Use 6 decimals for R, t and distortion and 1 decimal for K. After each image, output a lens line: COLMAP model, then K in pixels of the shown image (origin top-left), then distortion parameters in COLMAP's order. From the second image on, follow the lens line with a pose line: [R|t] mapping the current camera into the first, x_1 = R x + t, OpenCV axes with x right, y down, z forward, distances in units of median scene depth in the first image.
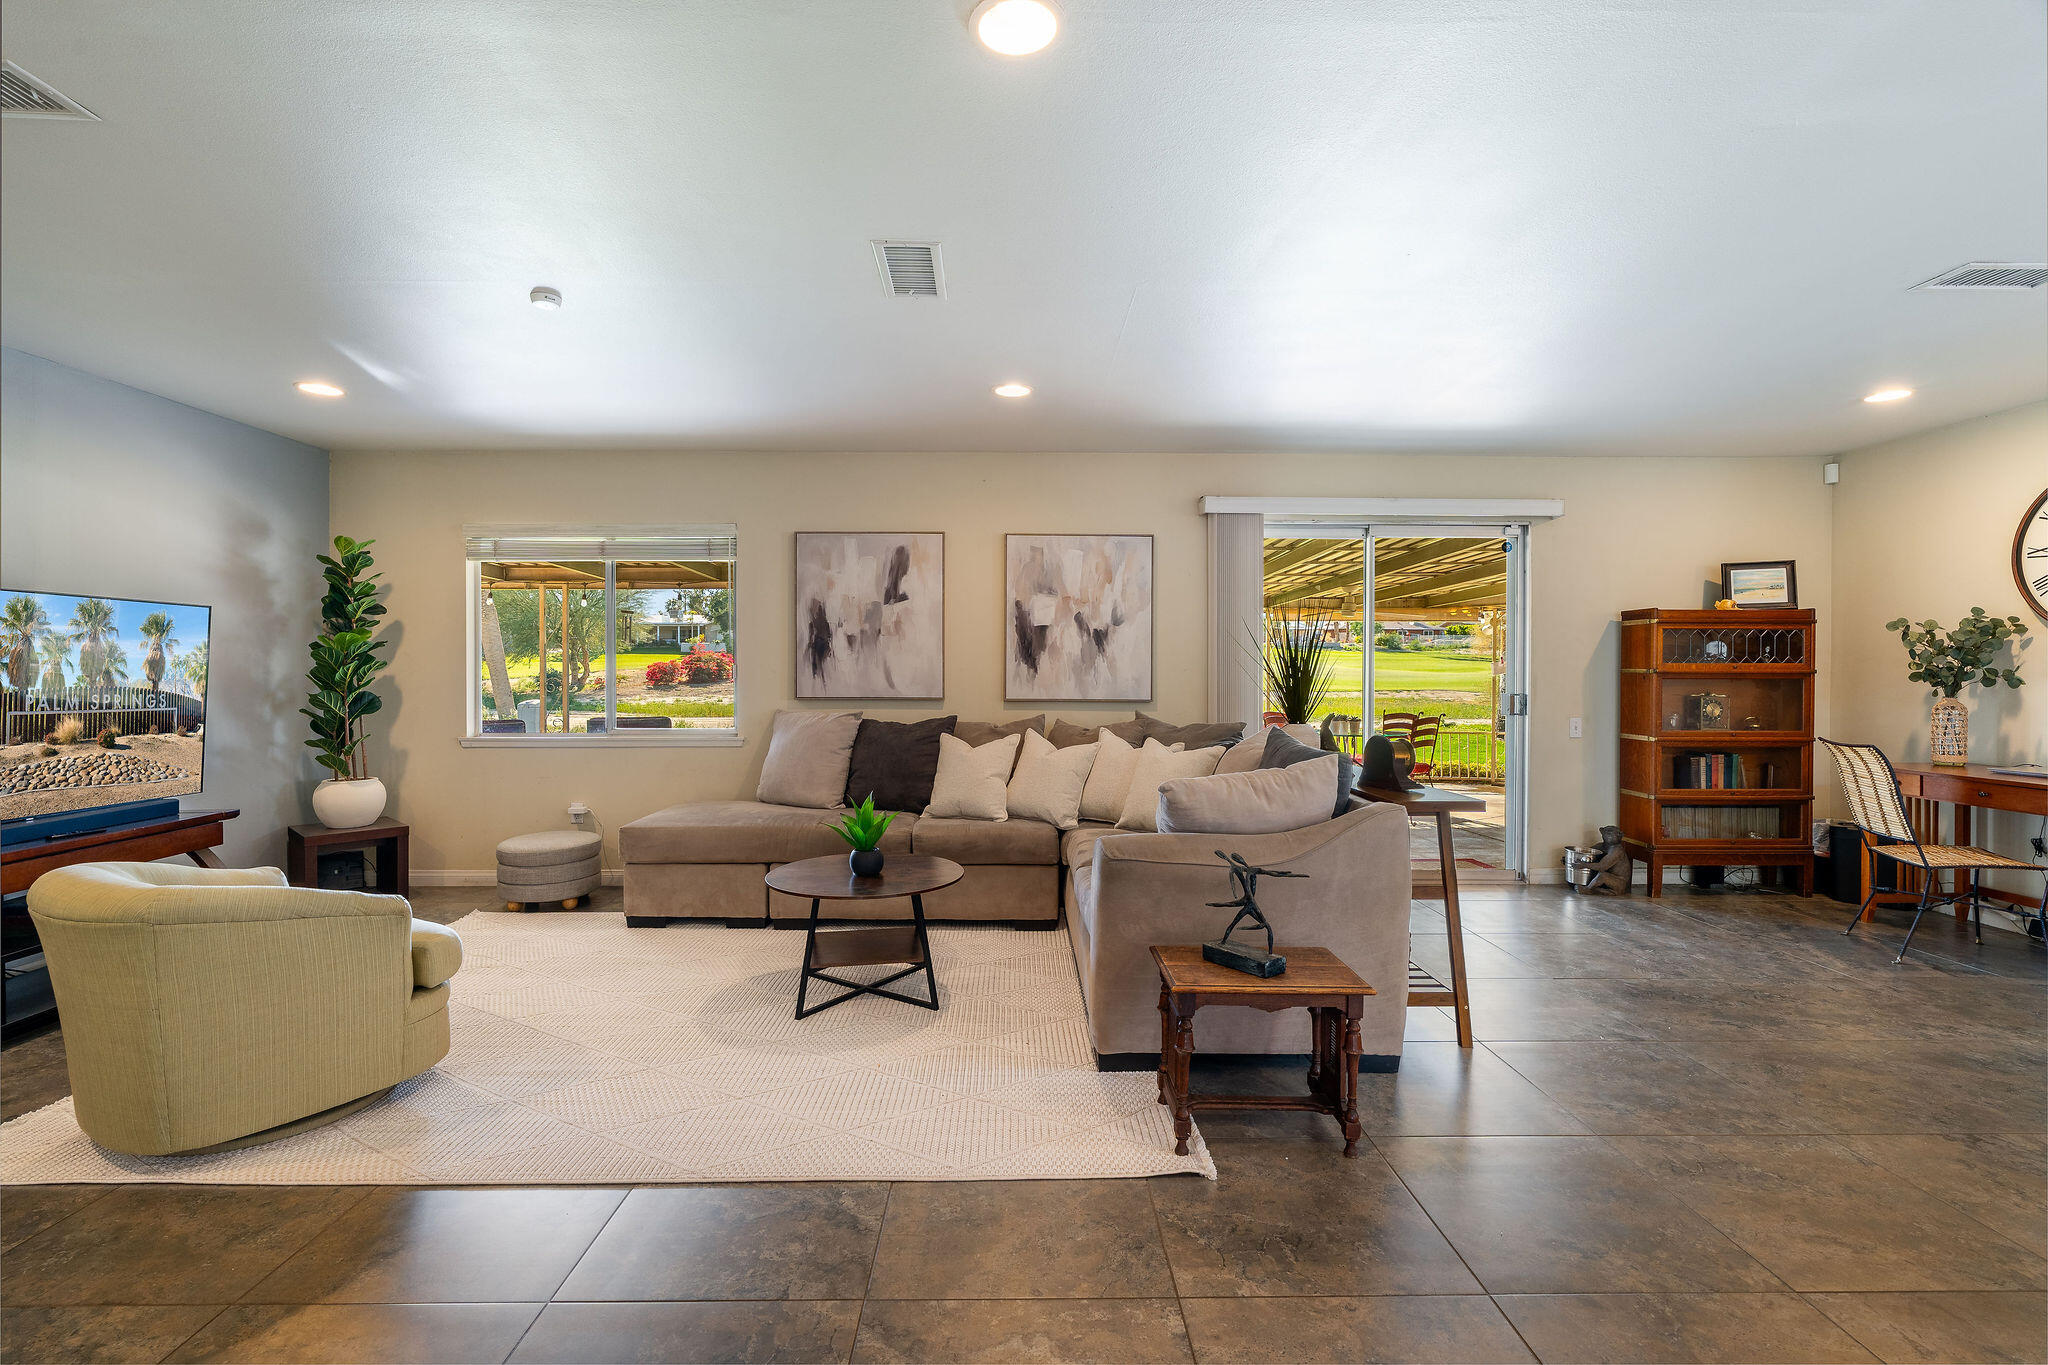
lens RADIAL K [[914.6, 0, 1018.3], [0, 914.6, 676.3], [0, 0, 1]] dist [-0.002243, -0.000612]
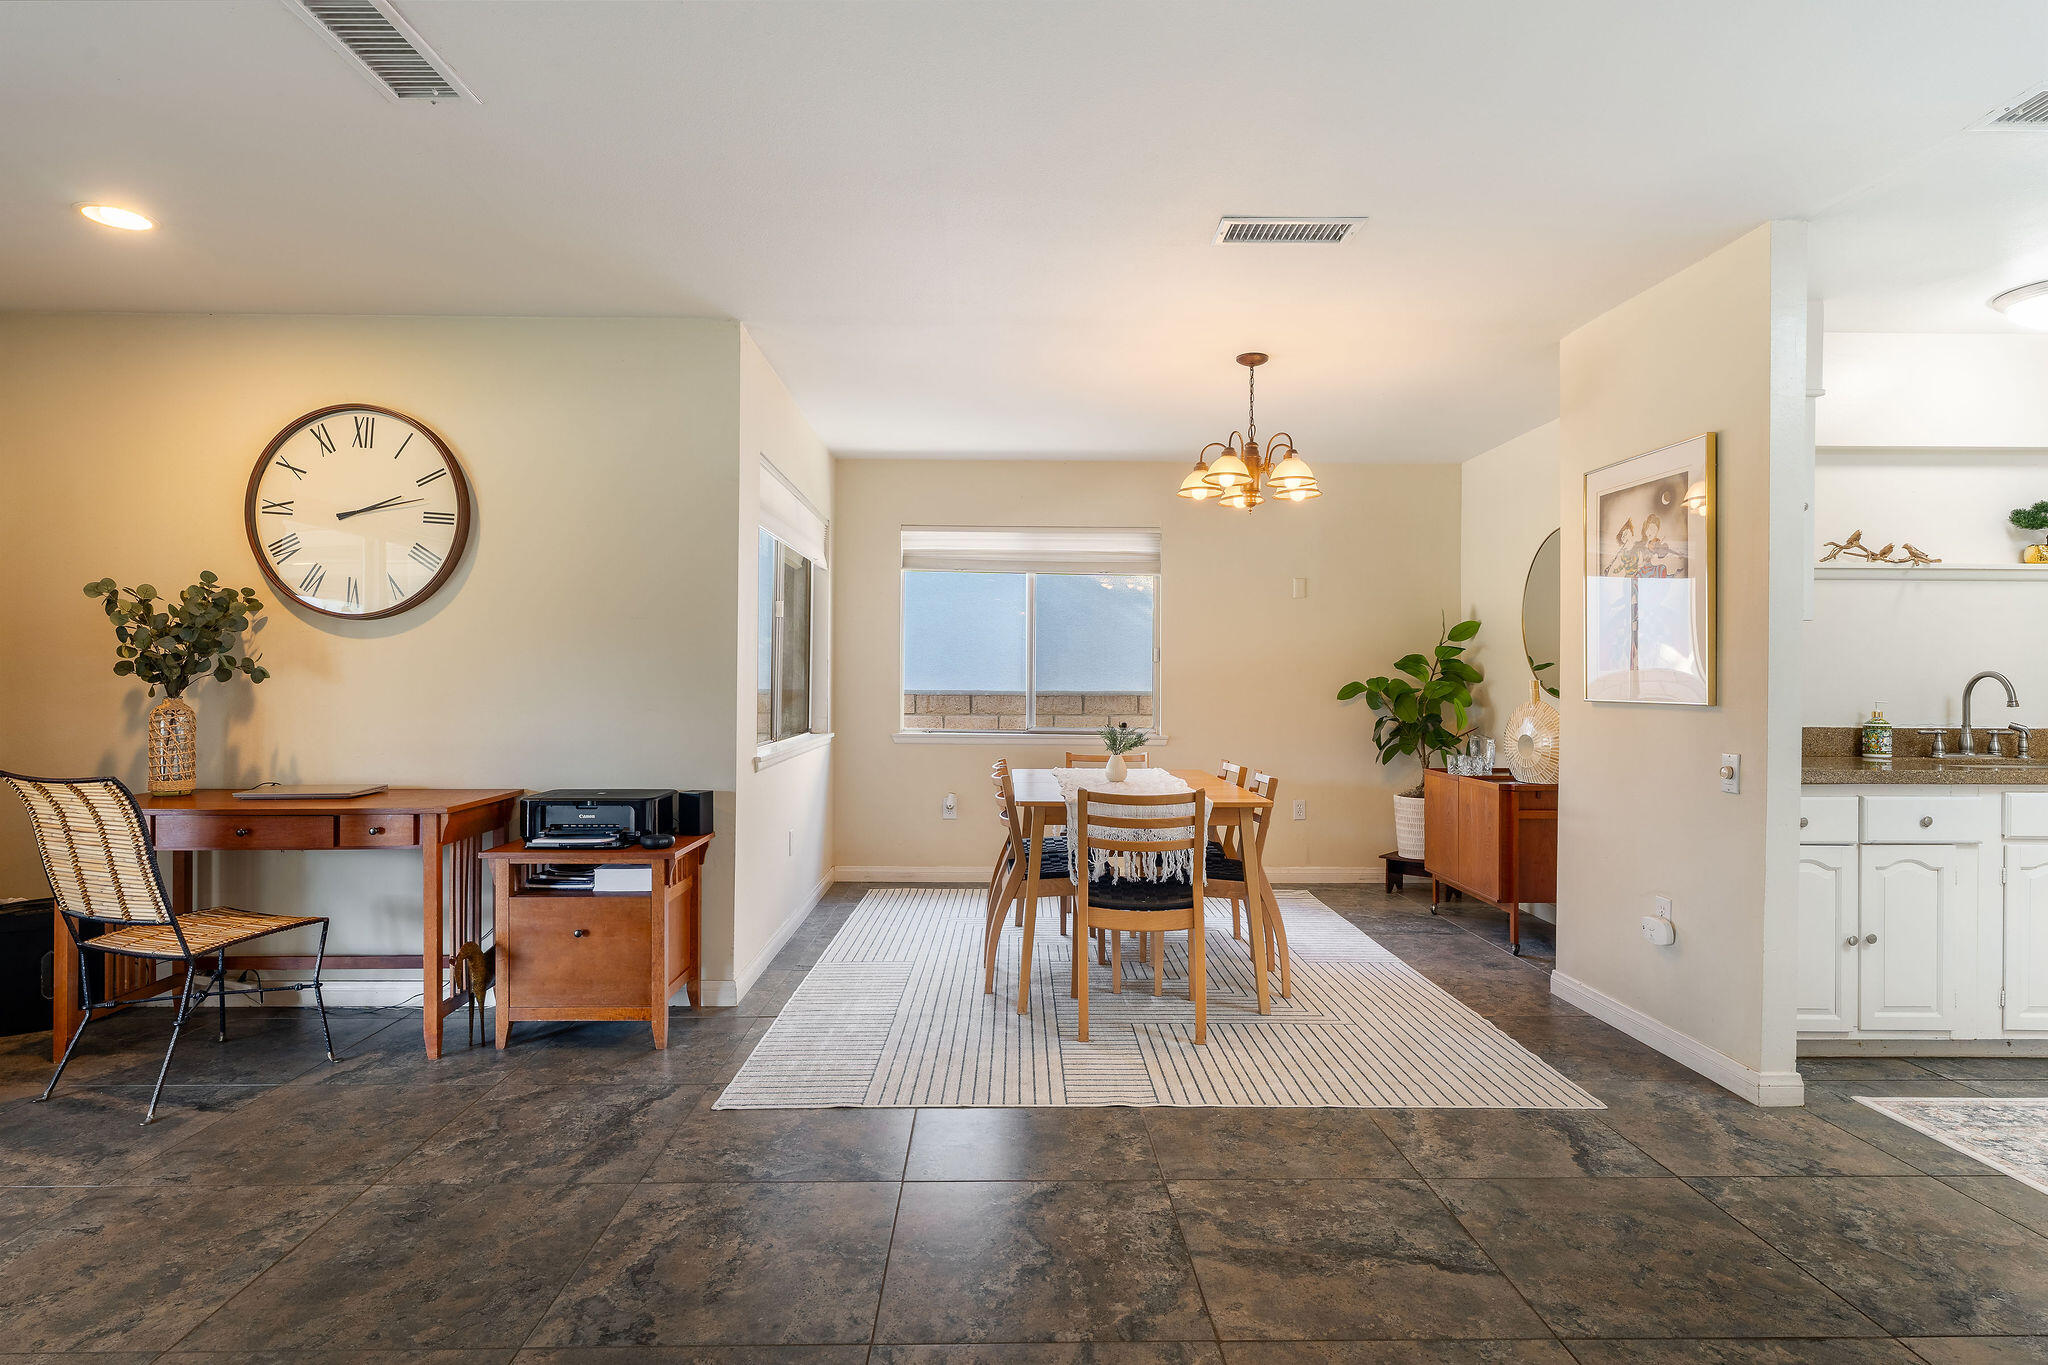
lens RADIAL K [[1070.0, 0, 1022.3], [0, 1070.0, 675.5], [0, 0, 1]] dist [-0.009035, 0.004047]
pose [[-0.010652, 0.005092, 0.999930, 0.169588], [0.002627, 0.999984, -0.005064, 0.010319], [-0.999940, 0.002573, -0.010665, 0.304458]]
